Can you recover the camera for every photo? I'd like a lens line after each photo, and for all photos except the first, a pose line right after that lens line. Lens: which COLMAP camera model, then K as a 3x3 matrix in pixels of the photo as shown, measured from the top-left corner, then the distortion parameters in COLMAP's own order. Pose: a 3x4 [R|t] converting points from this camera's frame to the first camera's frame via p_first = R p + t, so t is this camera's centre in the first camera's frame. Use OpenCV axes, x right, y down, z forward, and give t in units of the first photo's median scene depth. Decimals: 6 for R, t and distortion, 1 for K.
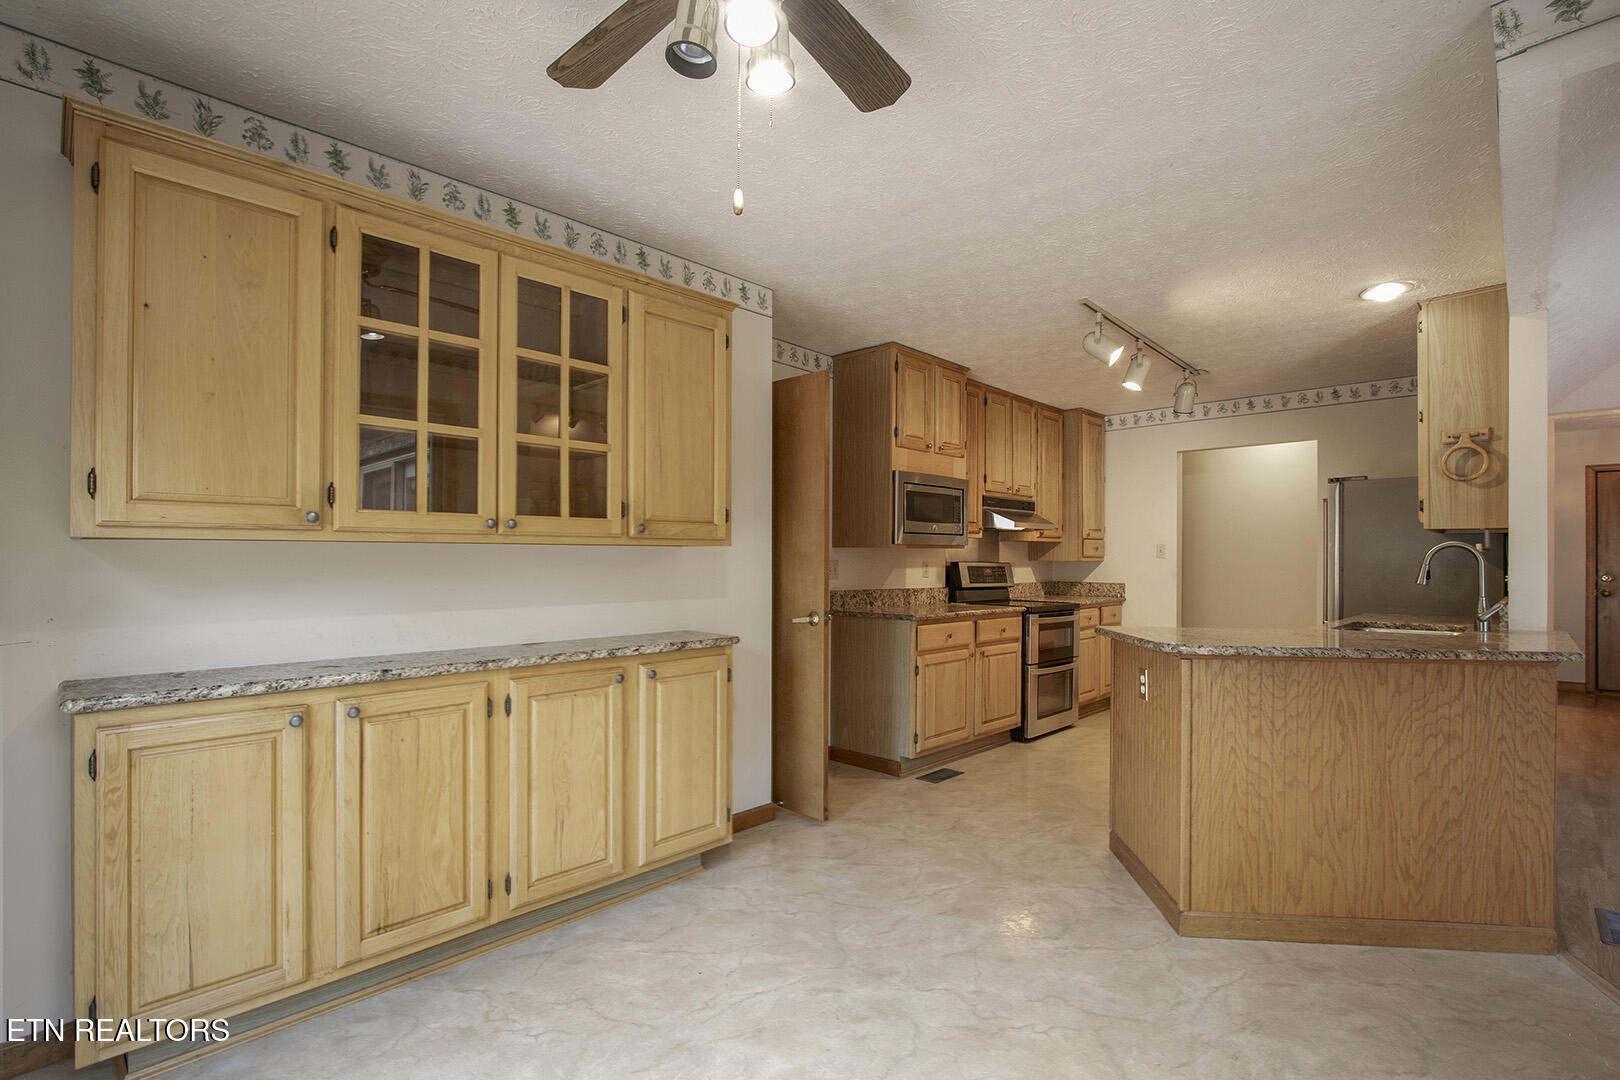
lens RADIAL K [[749.2, 0, 806.2], [0, 749.2, 552.1], [0, 0, 1]] dist [-0.018469, 0.001007]
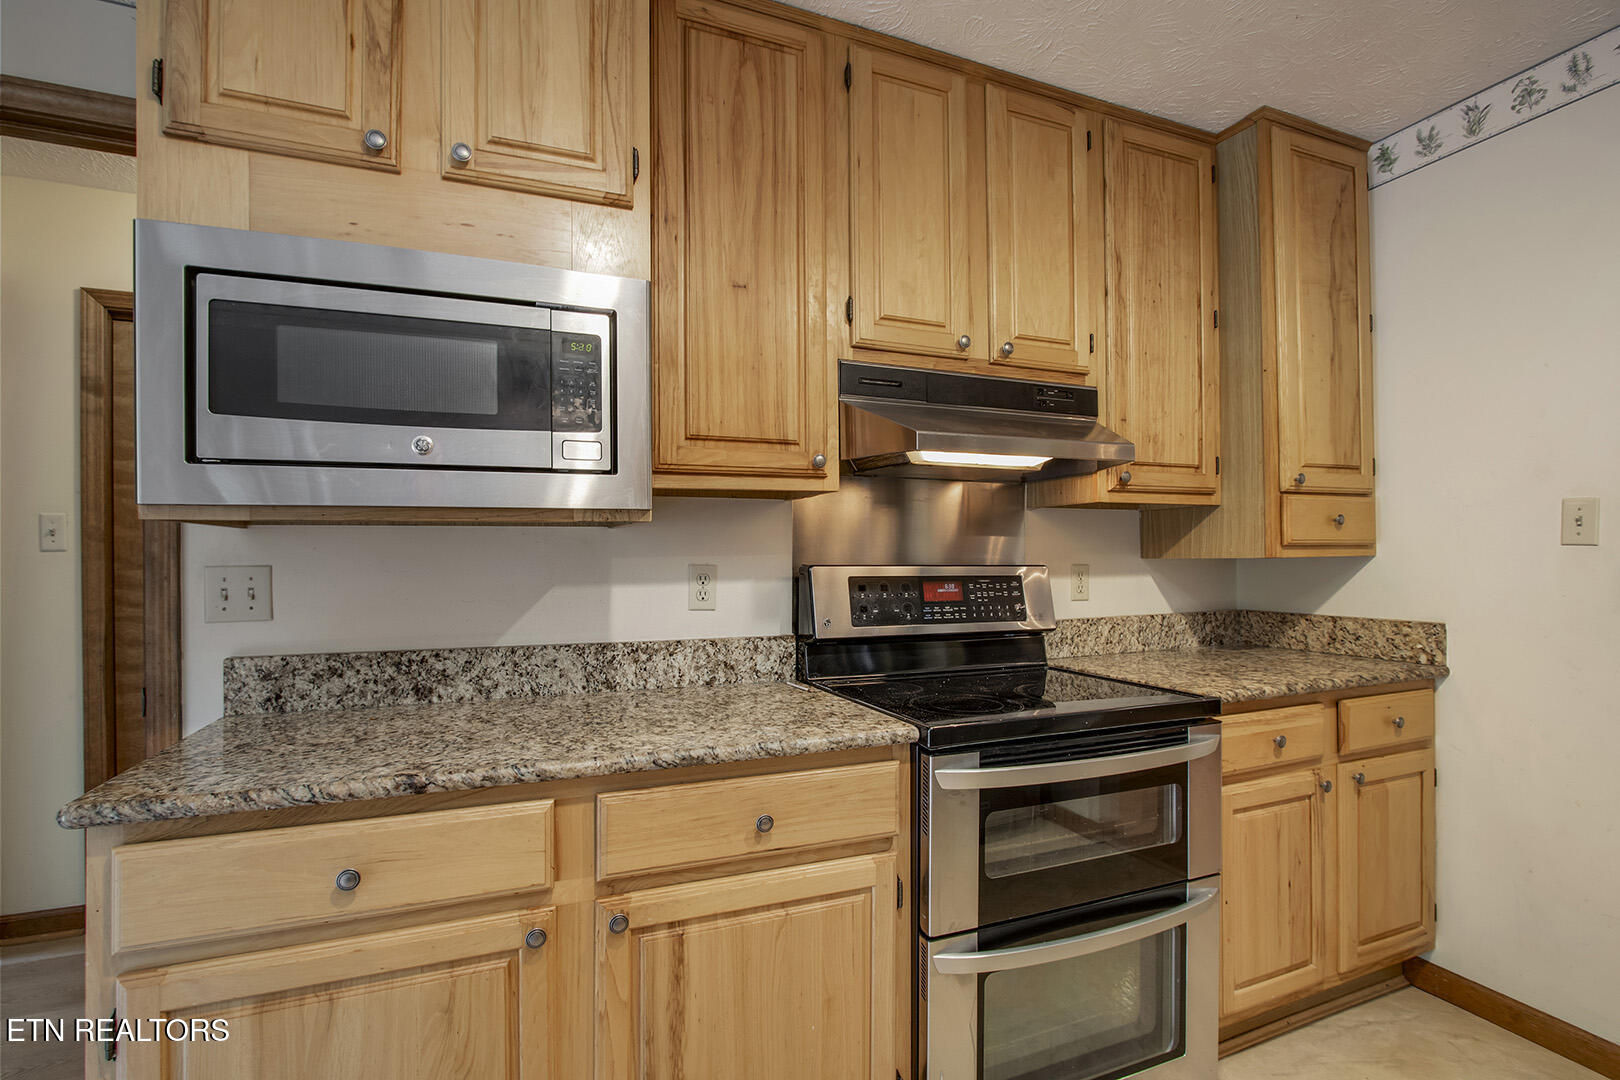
lens RADIAL K [[749.2, 0, 804.2], [0, 749.2, 552.6], [0, 0, 1]] dist [-0.018469, 0.001007]
pose [[0.919653, -0.014591, -0.392460, 0.418752], [0.014983, 0.999886, -0.002064, 0.009663], [0.392445, -0.003982, 0.919767, 0.834049]]
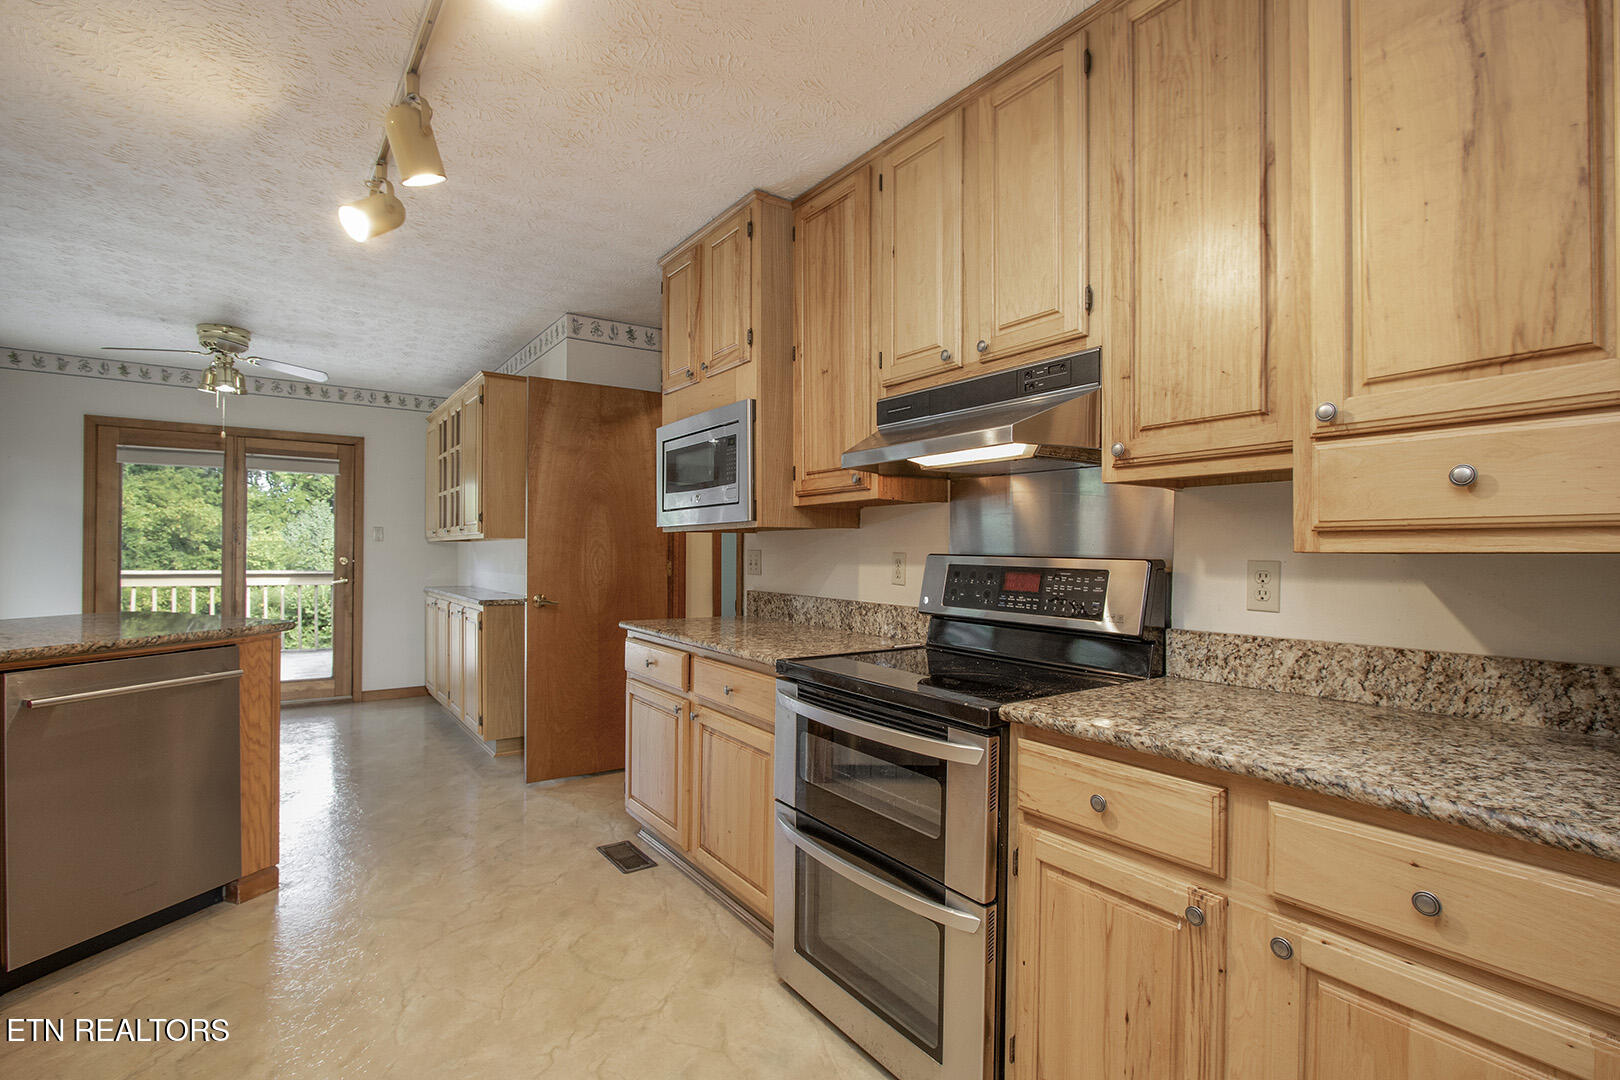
lens RADIAL K [[749.2, 0, 807.3], [0, 749.2, 552.1], [0, 0, 1]] dist [-0.018469, 0.001007]
pose [[-0.175873, -0.006021, -0.984394, 0.808589], [-0.000870, 0.999982, -0.005961, 0.018172], [0.984412, -0.000192, -0.175875, 1.245455]]
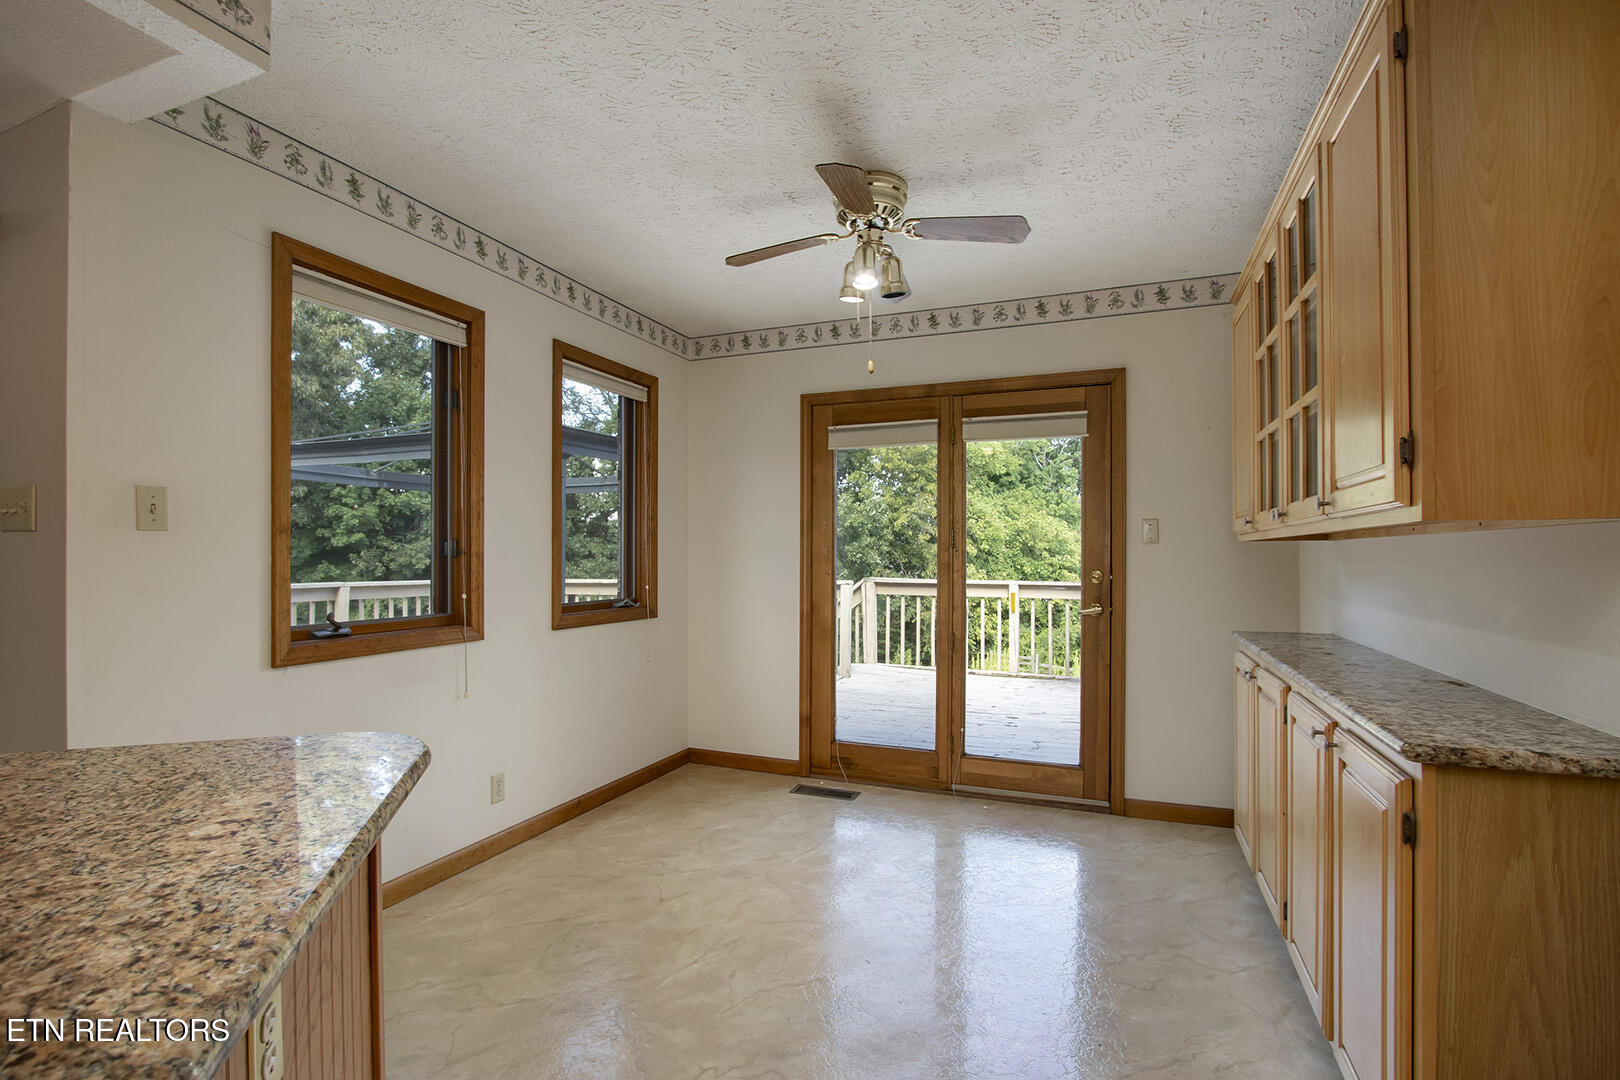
lens RADIAL K [[749.2, 0, 816.2], [0, 749.2, 555.7], [0, 0, 1]] dist [-0.018469, 0.001007]
pose [[-0.922690, -0.002600, -0.385534, 0.236713], [-0.000133, 0.999979, -0.006427, 0.008518], [0.385543, -0.005879, -0.922671, 0.825575]]
